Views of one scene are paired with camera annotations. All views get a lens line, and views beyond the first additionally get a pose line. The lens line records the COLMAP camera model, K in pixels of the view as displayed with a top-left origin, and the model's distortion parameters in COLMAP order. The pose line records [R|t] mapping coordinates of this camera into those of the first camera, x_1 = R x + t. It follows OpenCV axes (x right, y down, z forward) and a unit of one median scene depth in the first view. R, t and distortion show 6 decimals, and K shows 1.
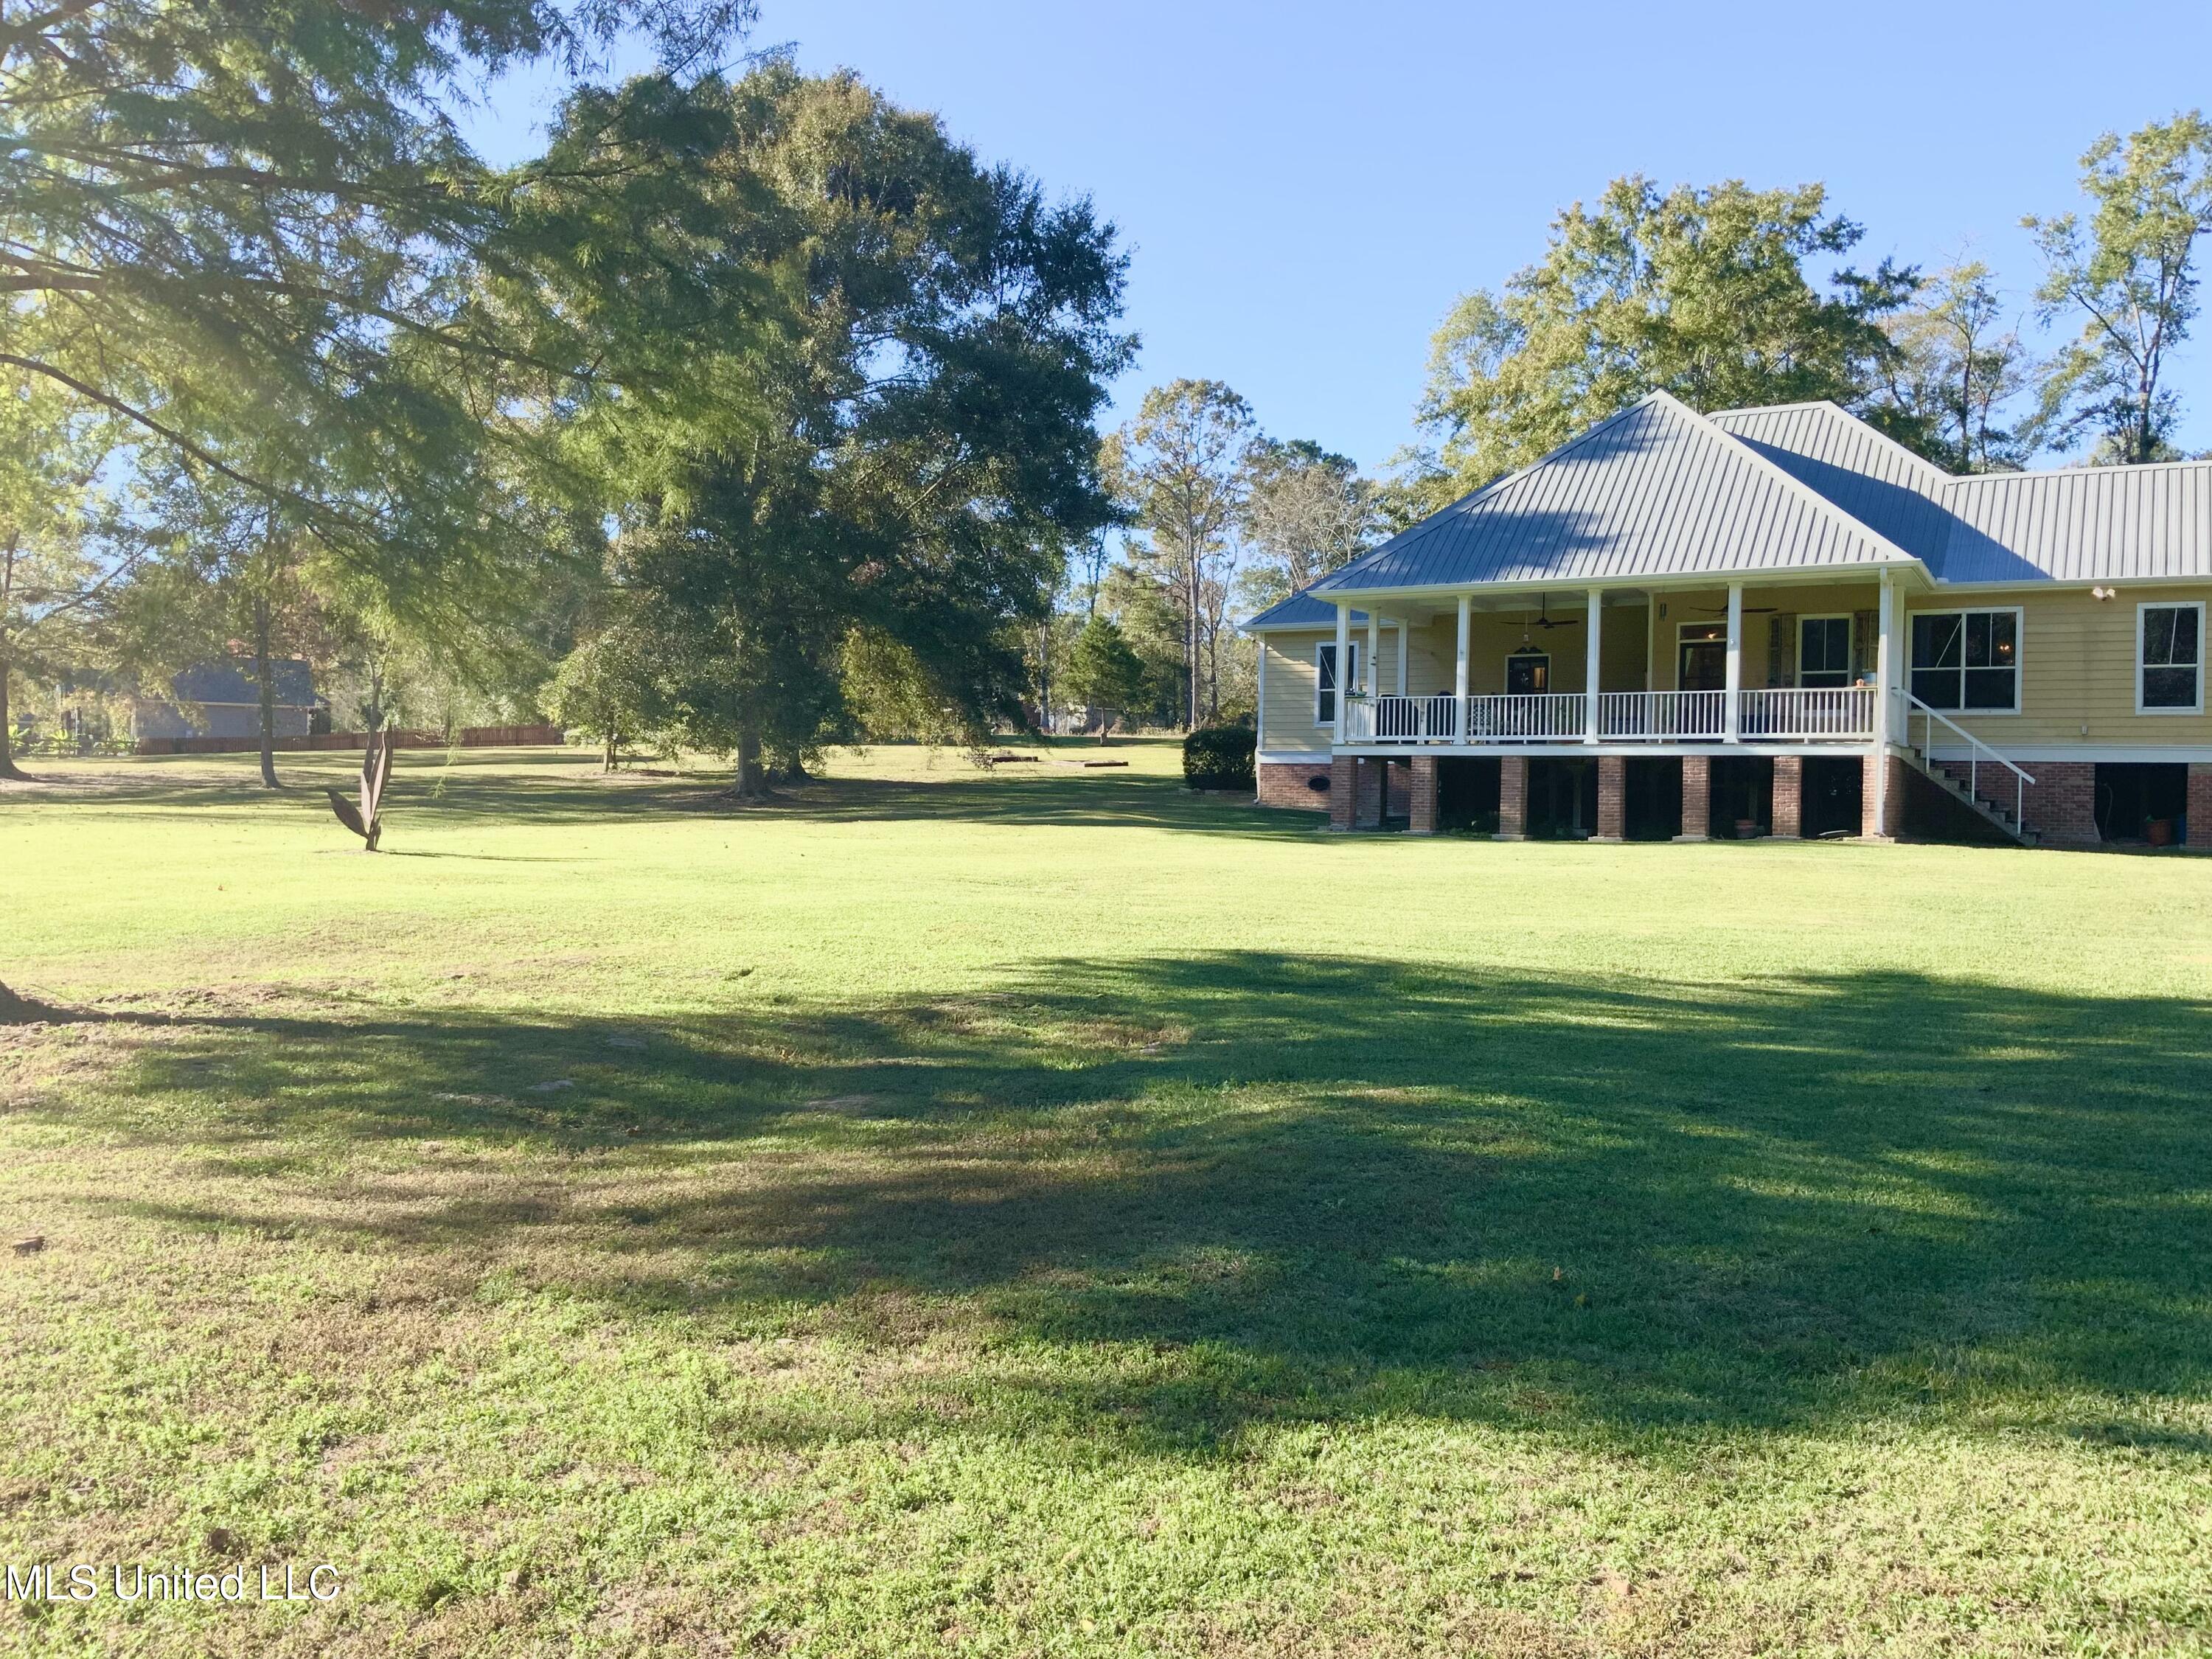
lens RADIAL K [[1825.9, 0, 1111.0], [0, 1825.9, 824.1], [0, 0, 1]] dist [0.068591, -0.125742]
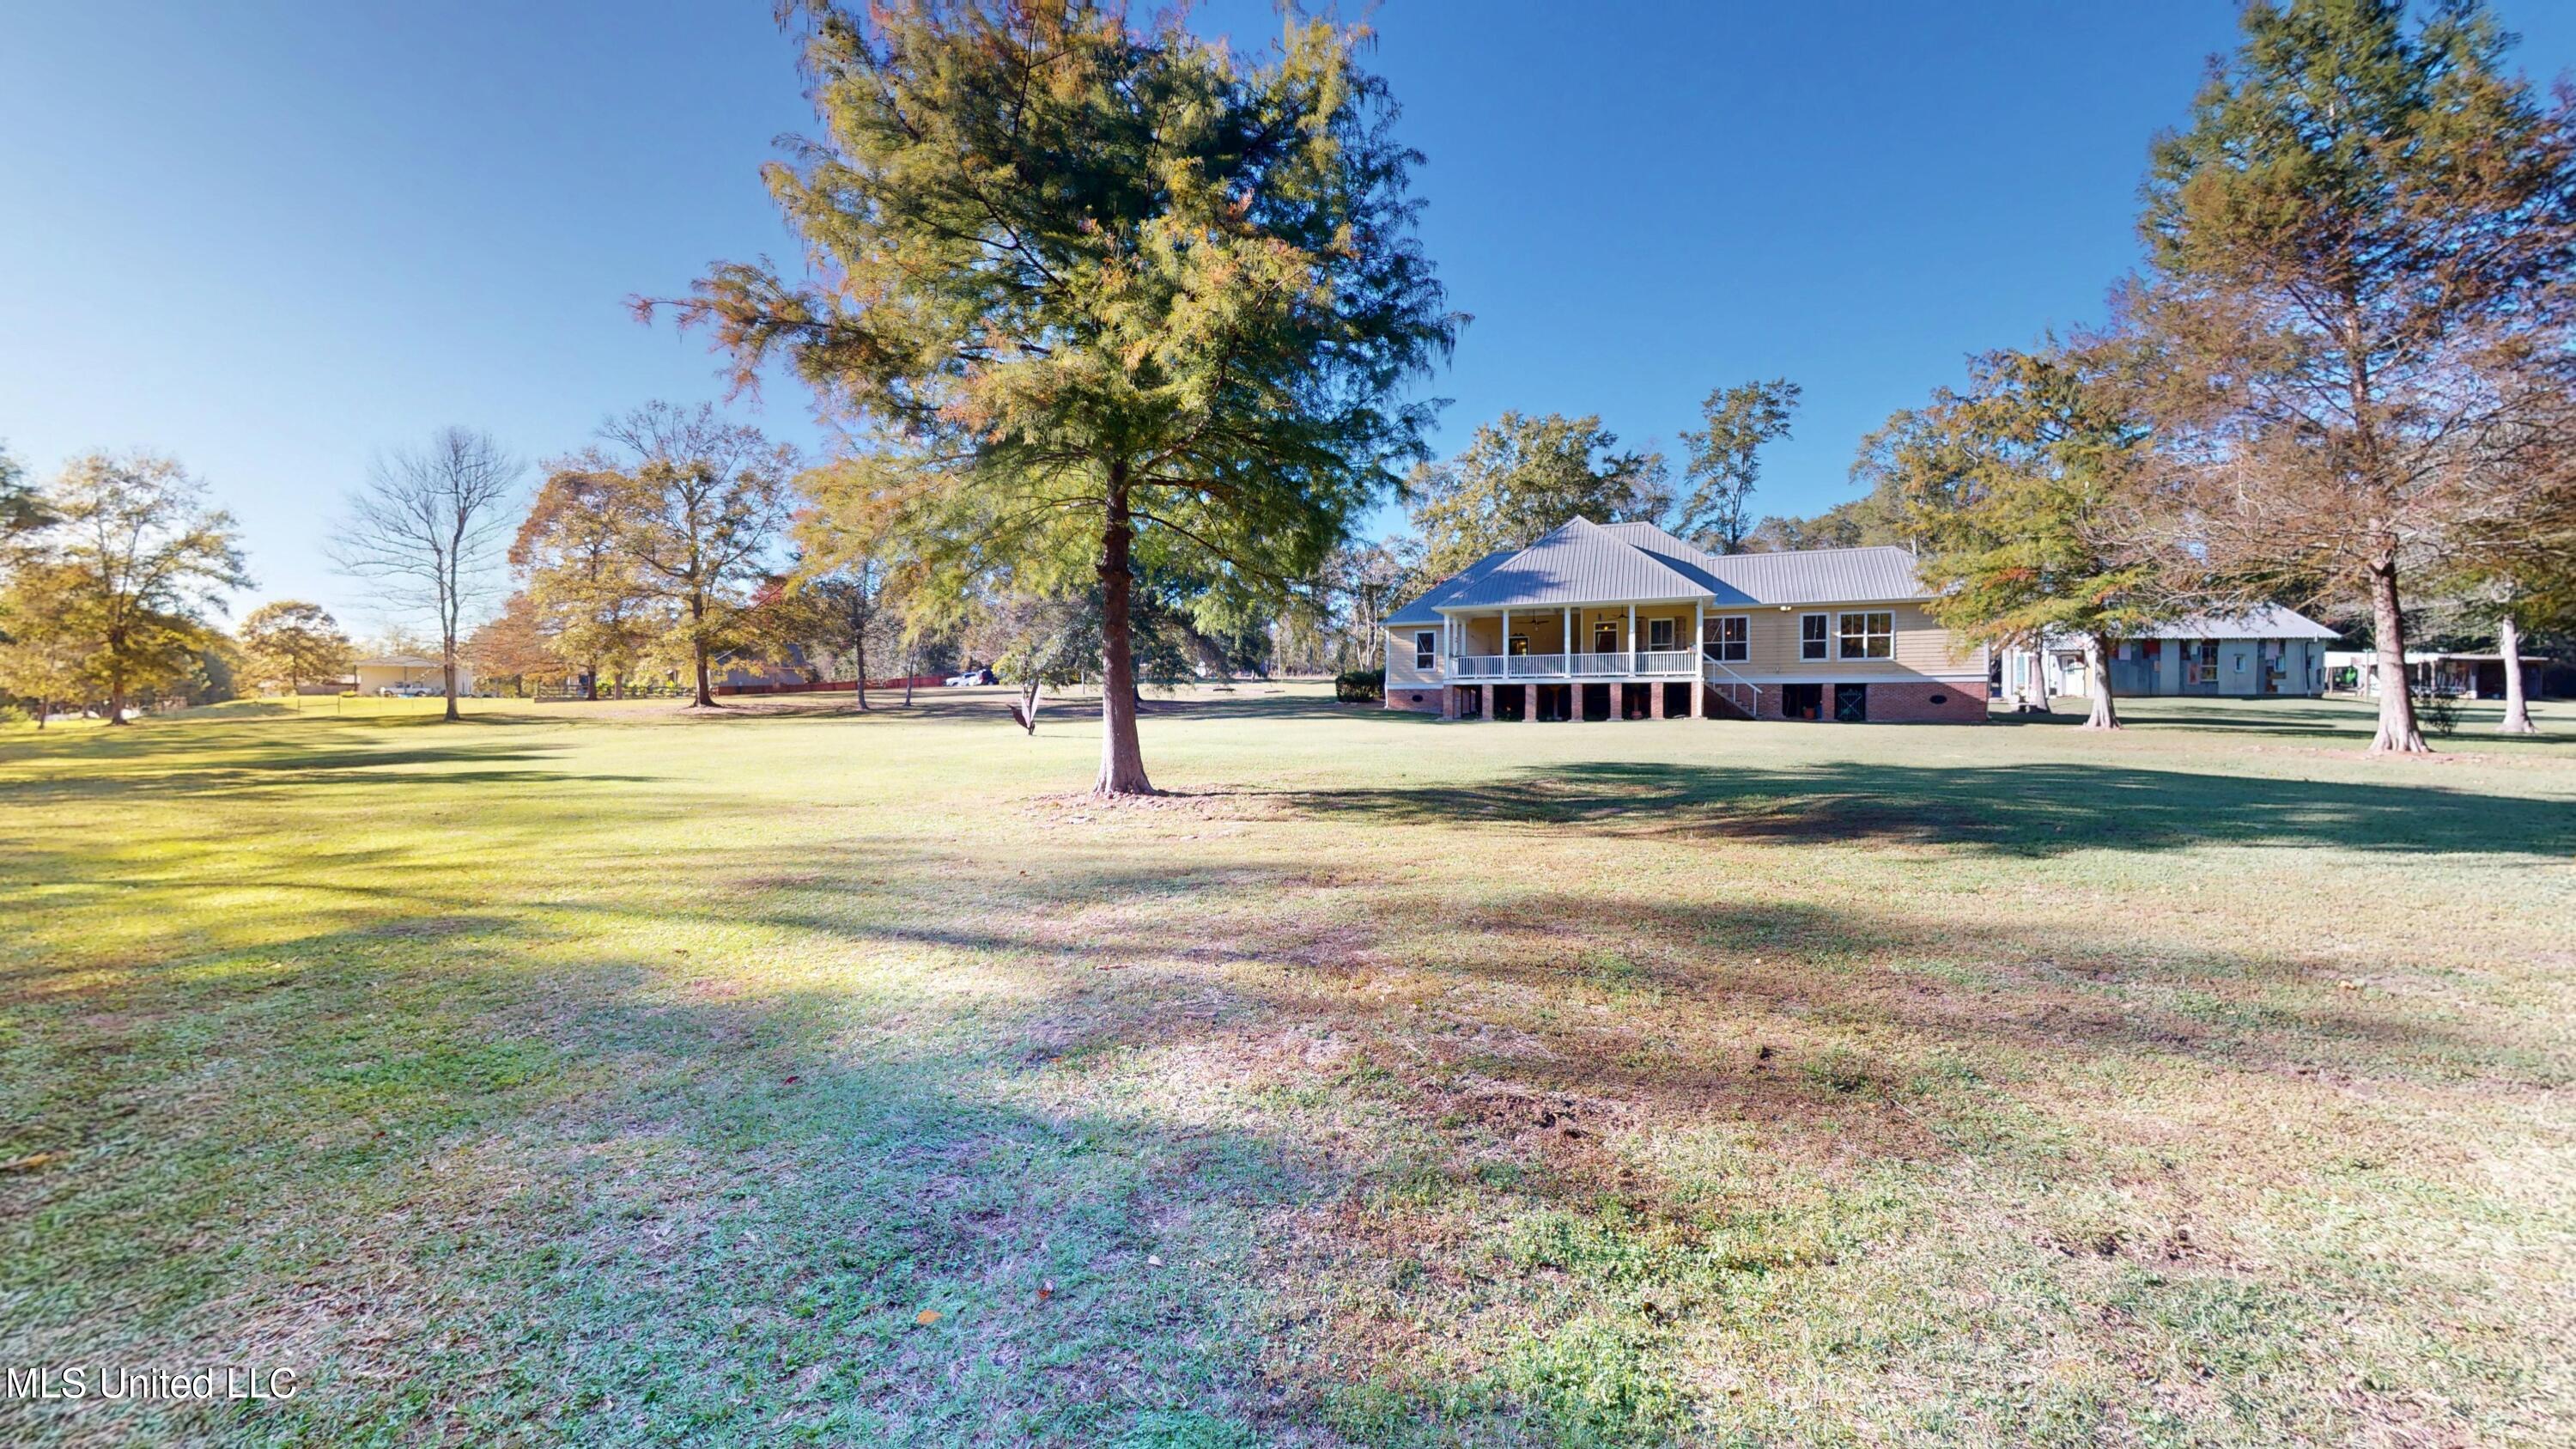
lens RADIAL K [[945.0, 0, 1276.5], [0, 945.0, 729.2], [0, 0, 1]] dist [0.002241, 0.000020]
pose [[0.991648, -0.018635, 0.127621, -0.219296], [0.017974, 0.999818, 0.006335, 0.004022], [-0.127716, -0.003989, 0.991803, -0.070754]]
